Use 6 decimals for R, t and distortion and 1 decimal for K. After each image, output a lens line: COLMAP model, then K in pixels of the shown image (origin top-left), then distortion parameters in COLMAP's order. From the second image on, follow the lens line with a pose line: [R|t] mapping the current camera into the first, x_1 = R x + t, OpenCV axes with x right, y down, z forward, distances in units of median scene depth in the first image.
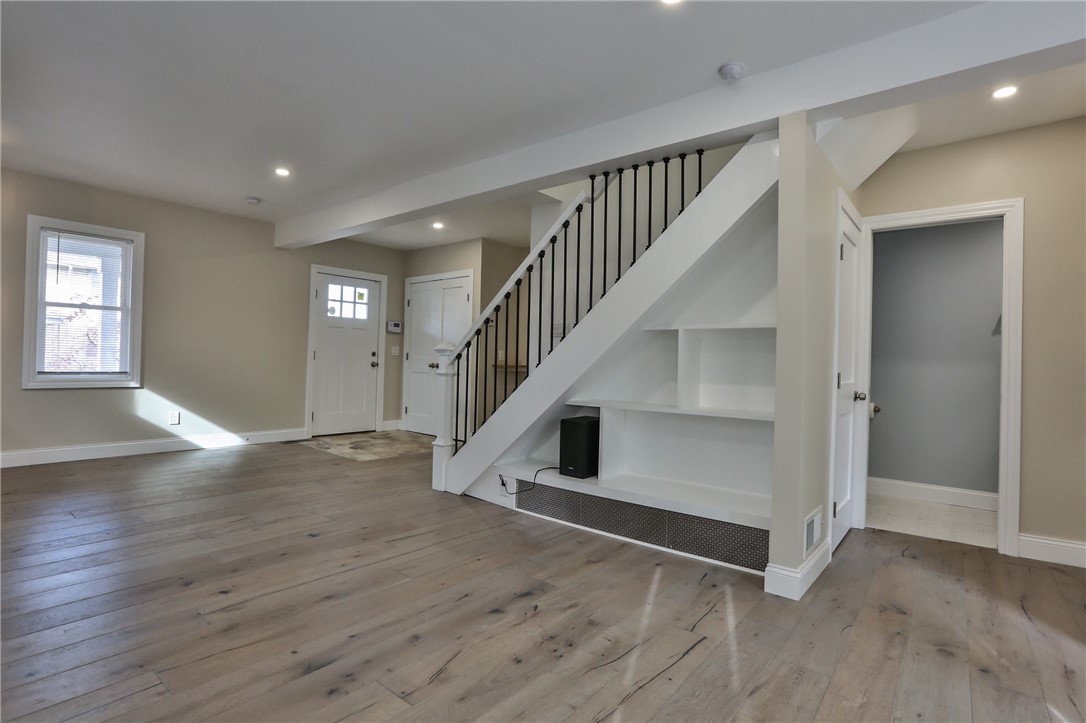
lens RADIAL K [[527.2, 0, 538.1], [0, 527.2, 355.8], [0, 0, 1]] dist [-0.066948, 0.029056]
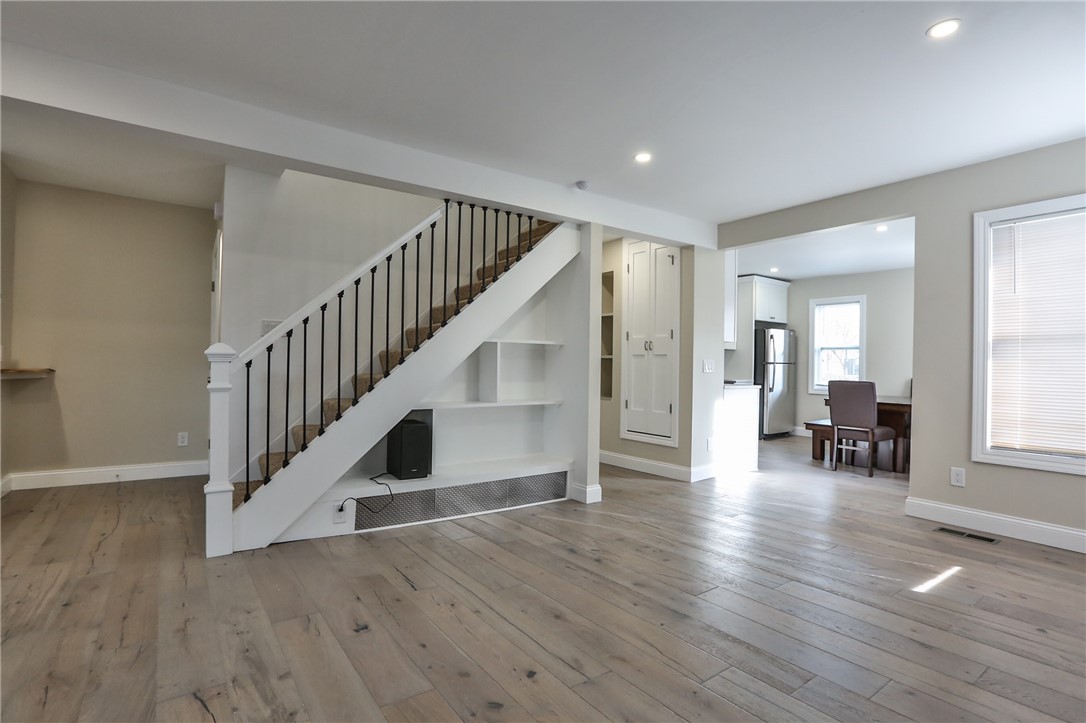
lens RADIAL K [[527.2, 0, 538.1], [0, 527.2, 355.8], [0, 0, 1]] dist [-0.066948, 0.029056]
pose [[0.272671, -0.009249, 0.962063, -0.906323], [-0.019072, 0.999705, 0.015016, -0.036353], [-0.961918, -0.022443, 0.272414, 0.505430]]
